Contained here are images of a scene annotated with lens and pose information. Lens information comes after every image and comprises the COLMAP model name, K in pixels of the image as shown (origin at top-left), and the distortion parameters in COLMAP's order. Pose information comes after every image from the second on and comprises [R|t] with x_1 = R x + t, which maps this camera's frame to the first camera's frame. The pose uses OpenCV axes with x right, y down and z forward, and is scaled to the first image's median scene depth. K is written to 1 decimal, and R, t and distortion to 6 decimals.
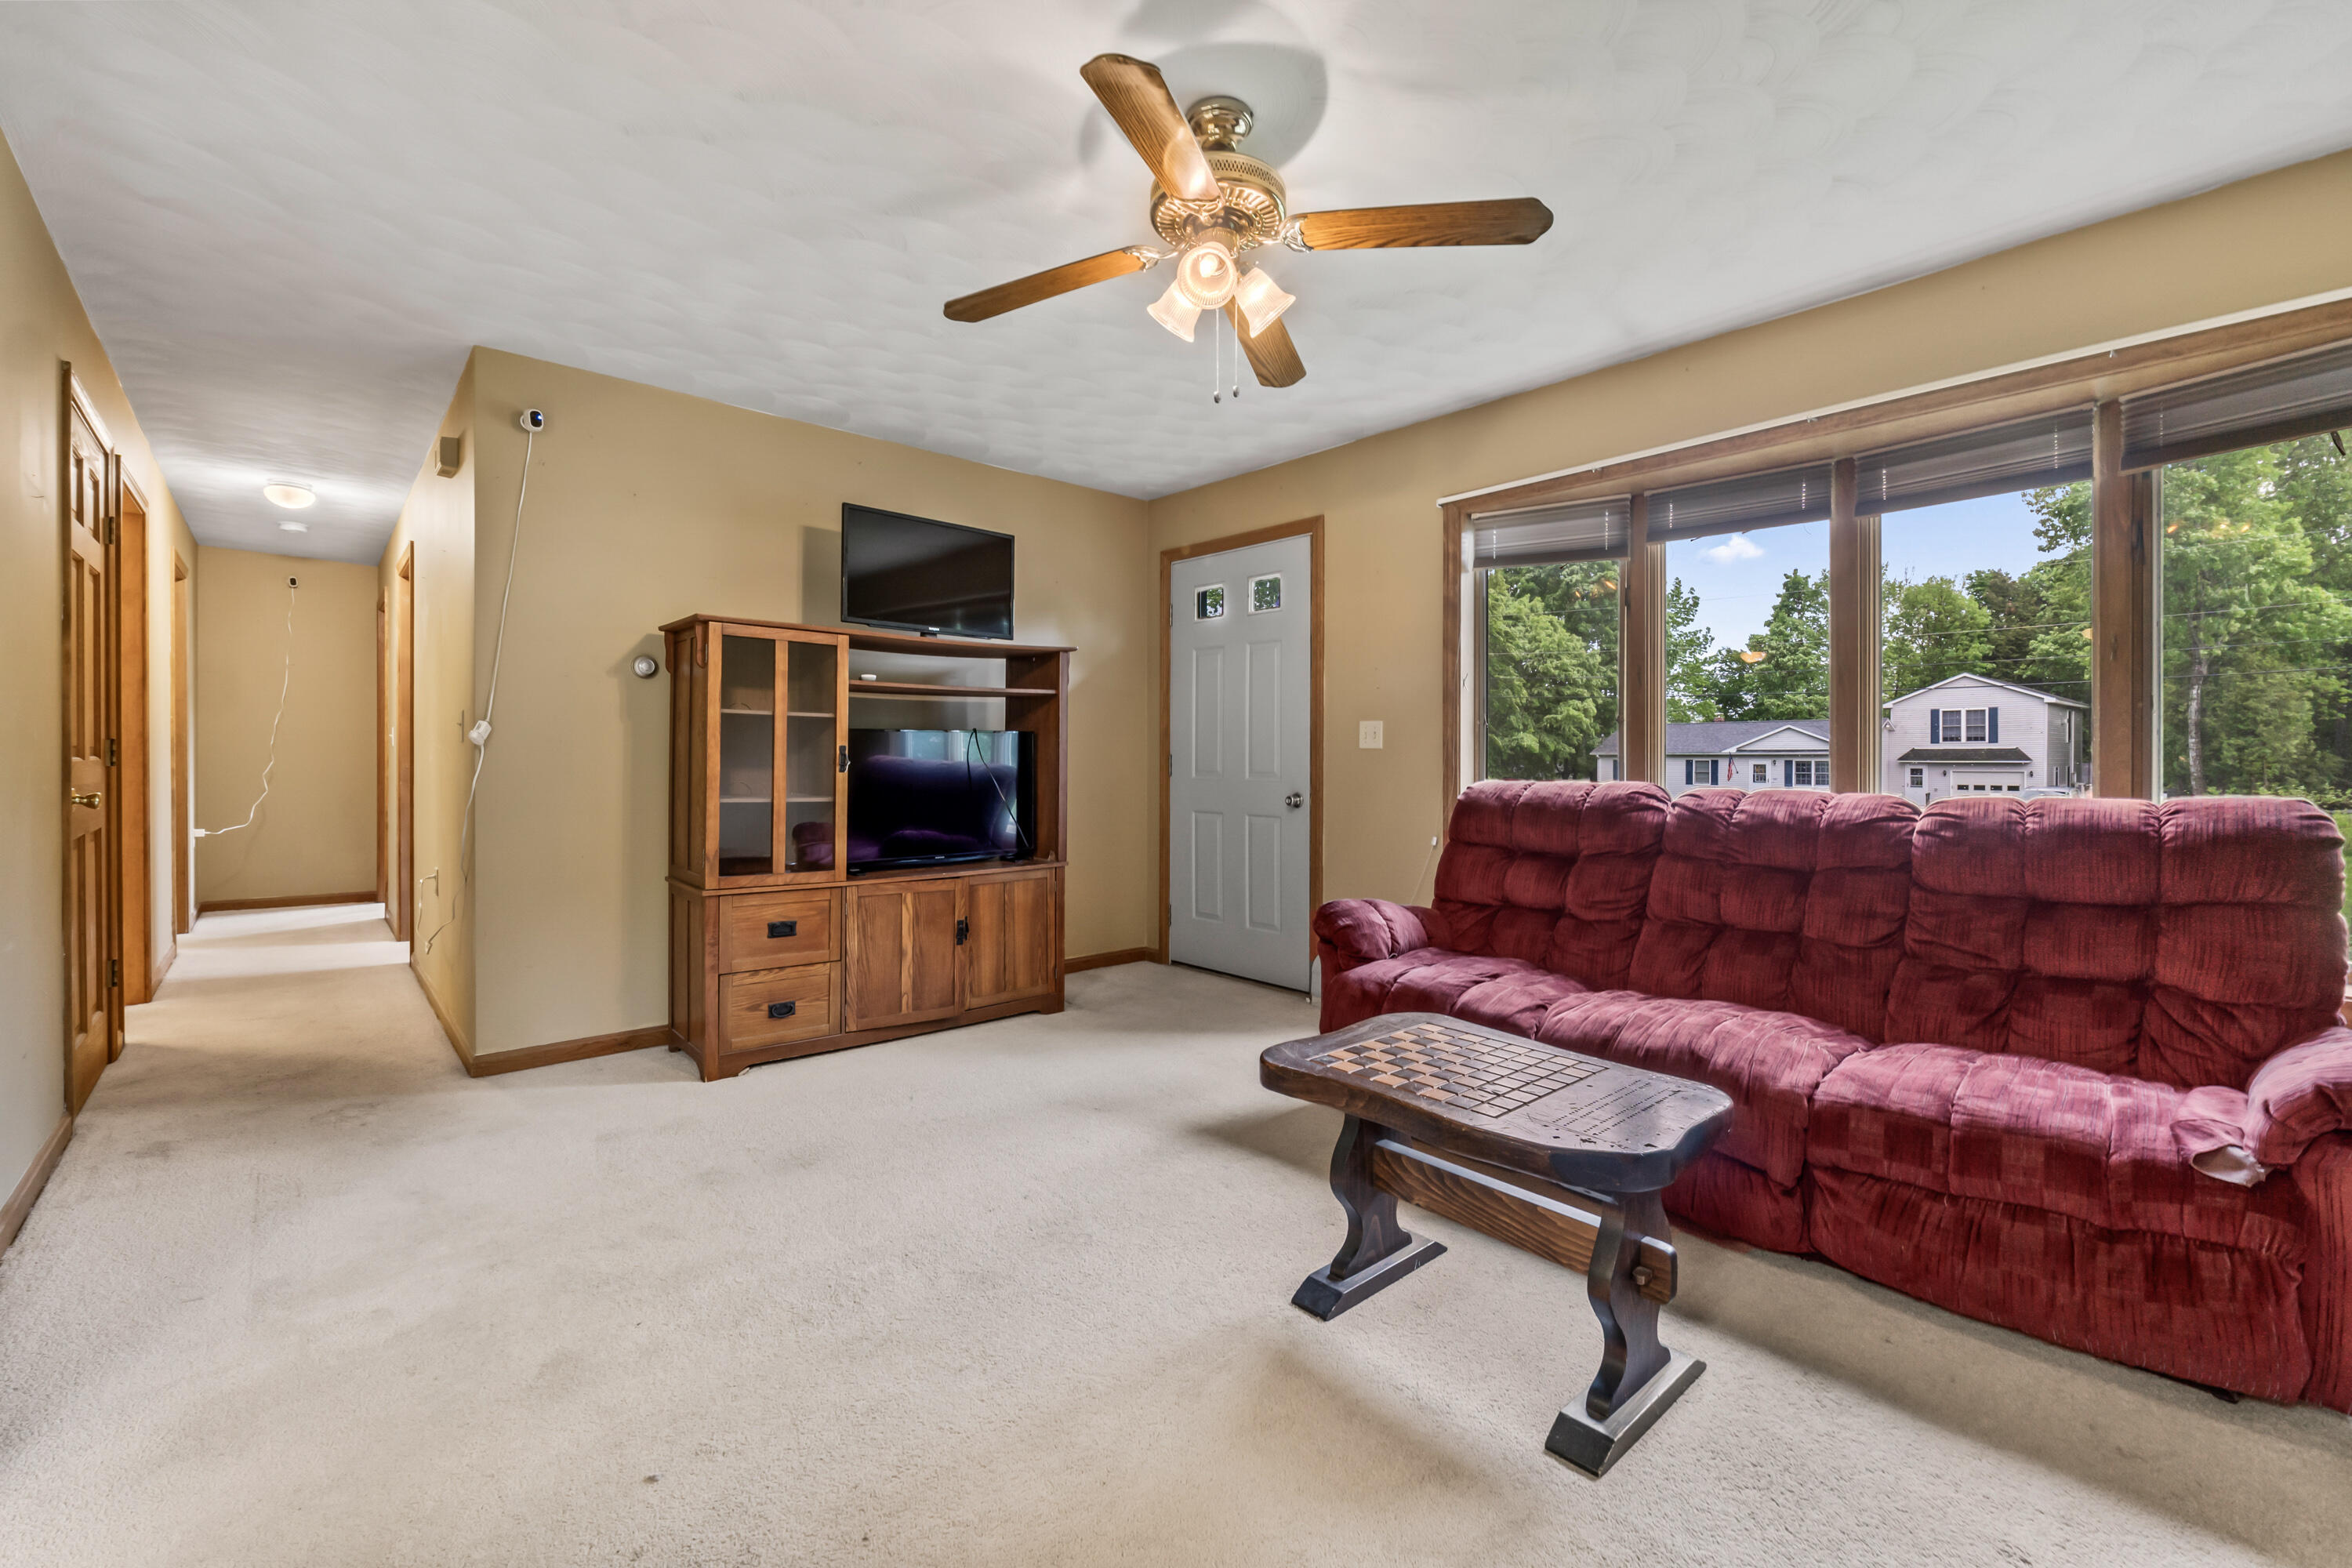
lens RADIAL K [[979.4, 0, 1177.5], [0, 979.4, 775.2], [0, 0, 1]] dist [-0.007243, -0.000216]
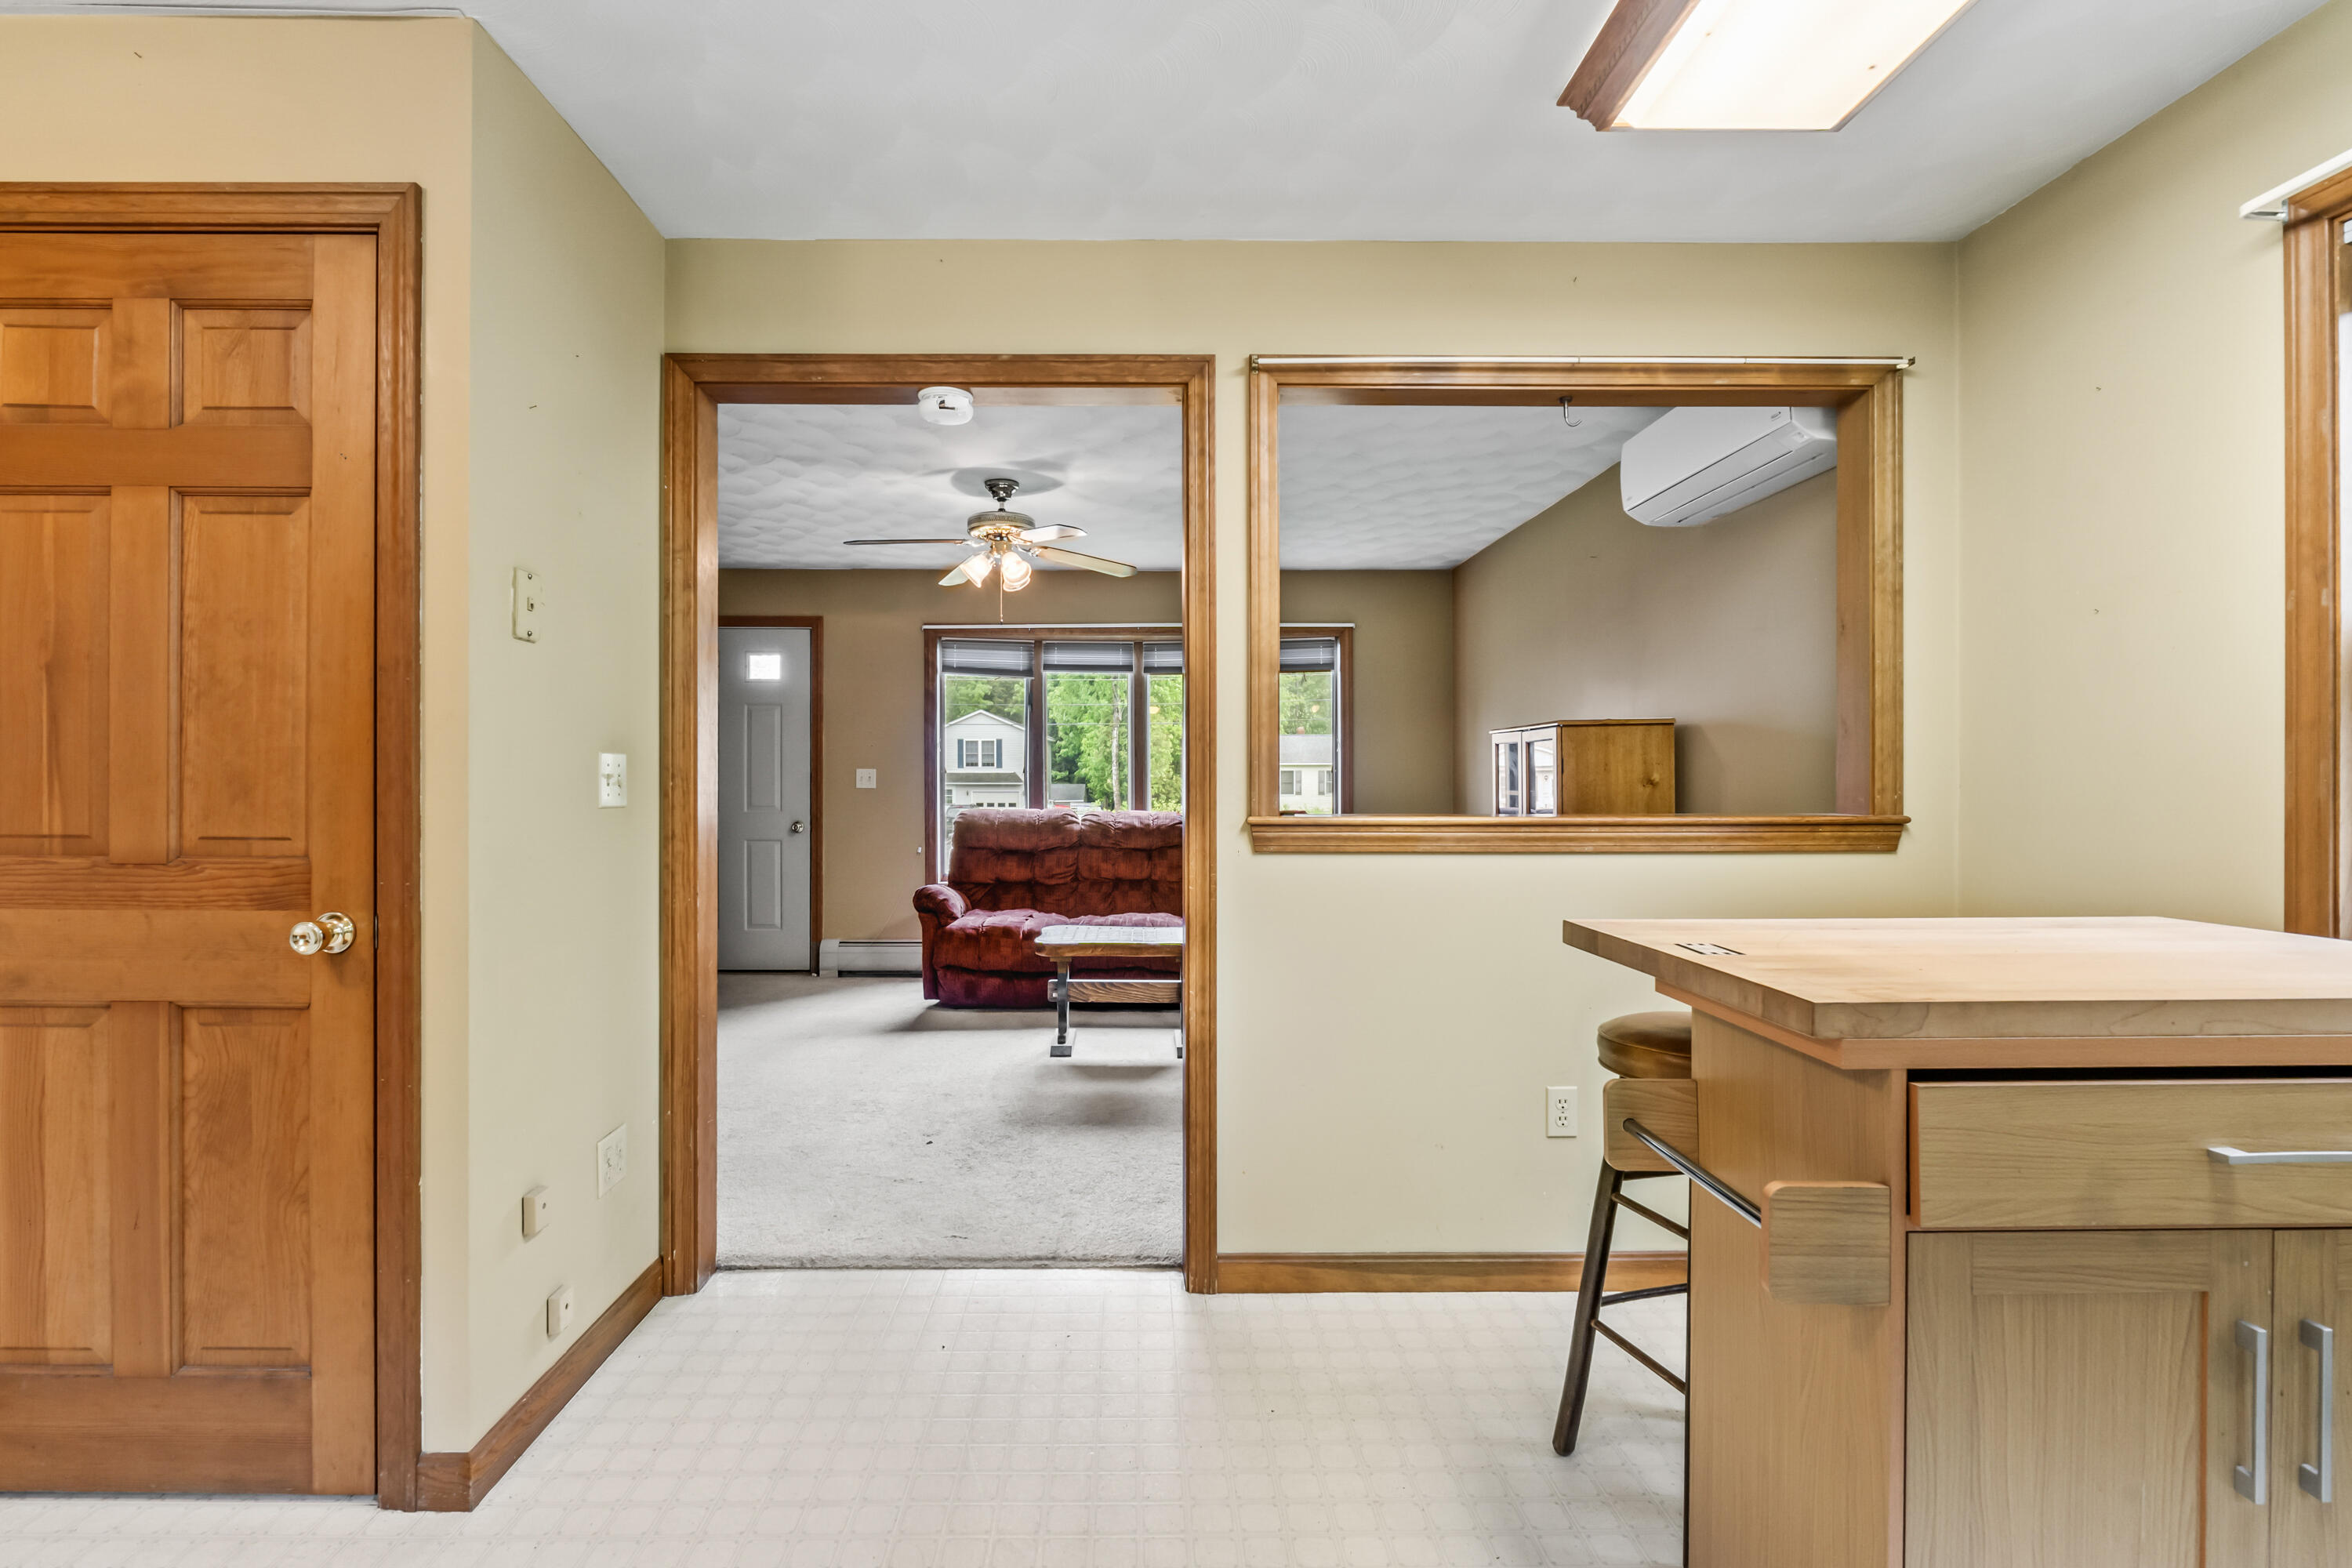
lens RADIAL K [[1107.2, 0, 1176.0], [0, 1107.2, 784.0], [0, 0, 1]] dist [0.000591, 0.000014]
pose [[0.628782, -0.003095, 0.777575, -0.824248], [0.011819, 0.999915, -0.005578, -0.020750], [-0.777492, 0.012697, 0.628765, -0.384935]]
